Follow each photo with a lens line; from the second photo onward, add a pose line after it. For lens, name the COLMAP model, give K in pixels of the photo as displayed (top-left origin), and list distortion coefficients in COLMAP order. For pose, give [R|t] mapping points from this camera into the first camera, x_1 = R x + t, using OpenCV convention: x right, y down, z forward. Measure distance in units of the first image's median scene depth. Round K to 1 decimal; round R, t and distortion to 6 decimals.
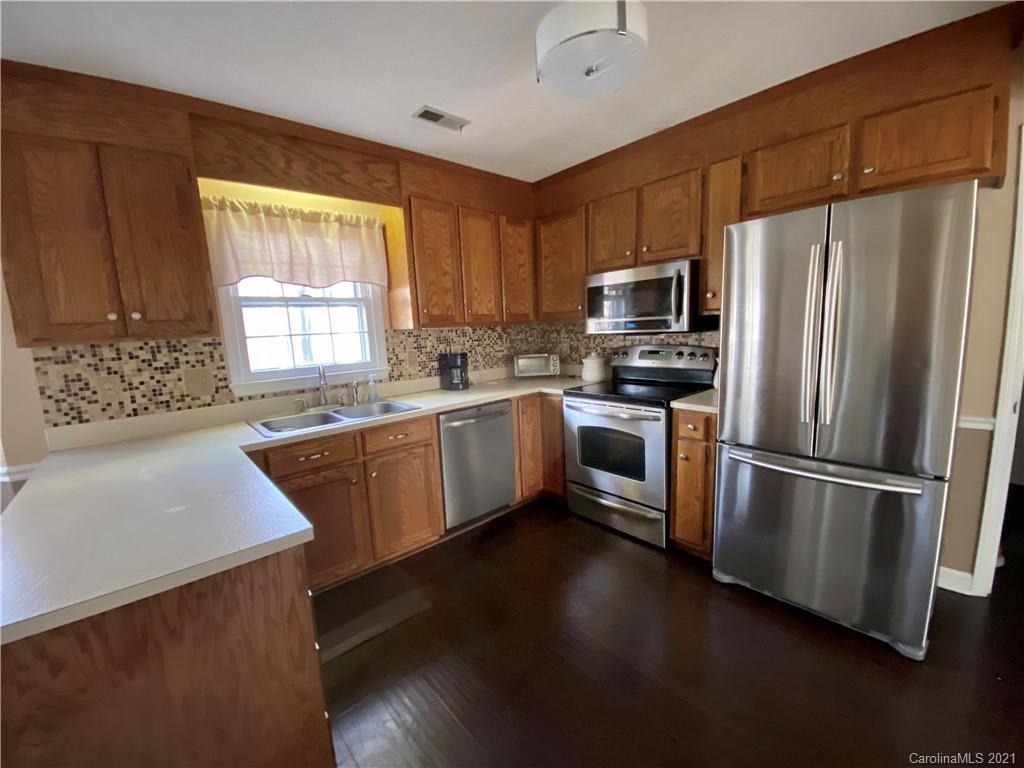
lens RADIAL K [[419.8, 0, 512.0], [0, 419.8, 384.0], [0, 0, 1]] dist [0.016611, -0.019198]
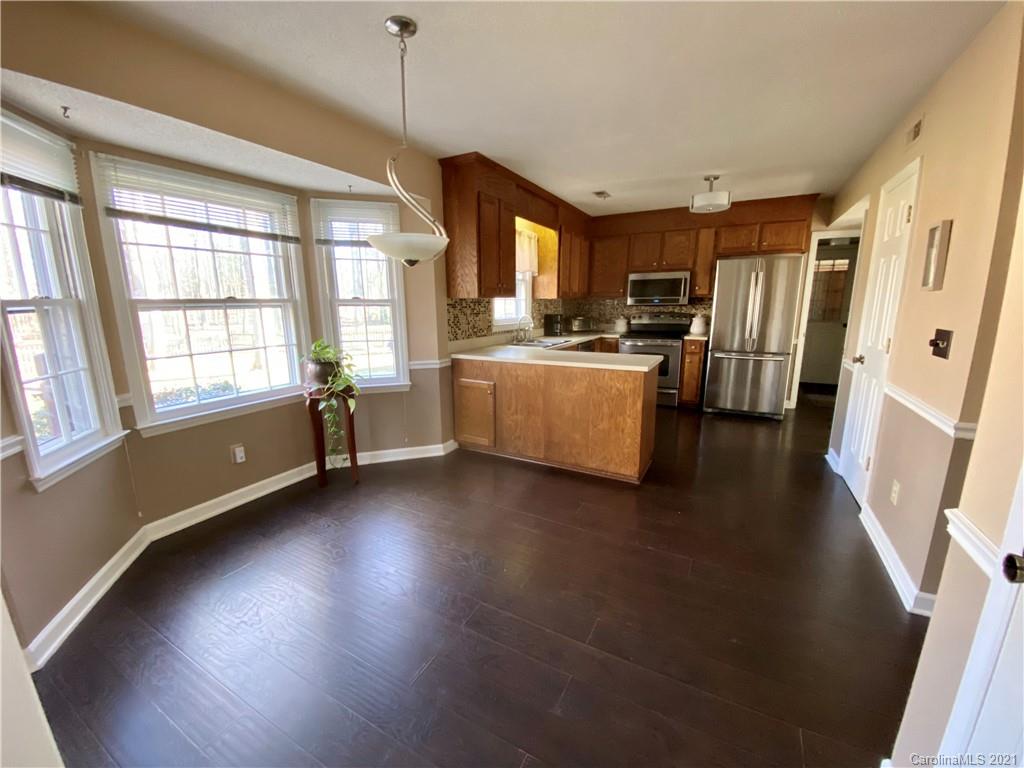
lens RADIAL K [[409.7, 0, 512.0], [0, 409.7, 384.0], [0, 0, 1]] dist [0.019109, -0.018366]
pose [[0.937727, -0.031432, 0.345947, -1.309272], [0.016197, 0.998771, 0.046844, 0.189917], [-0.346995, -0.038323, 0.937084, -0.762549]]
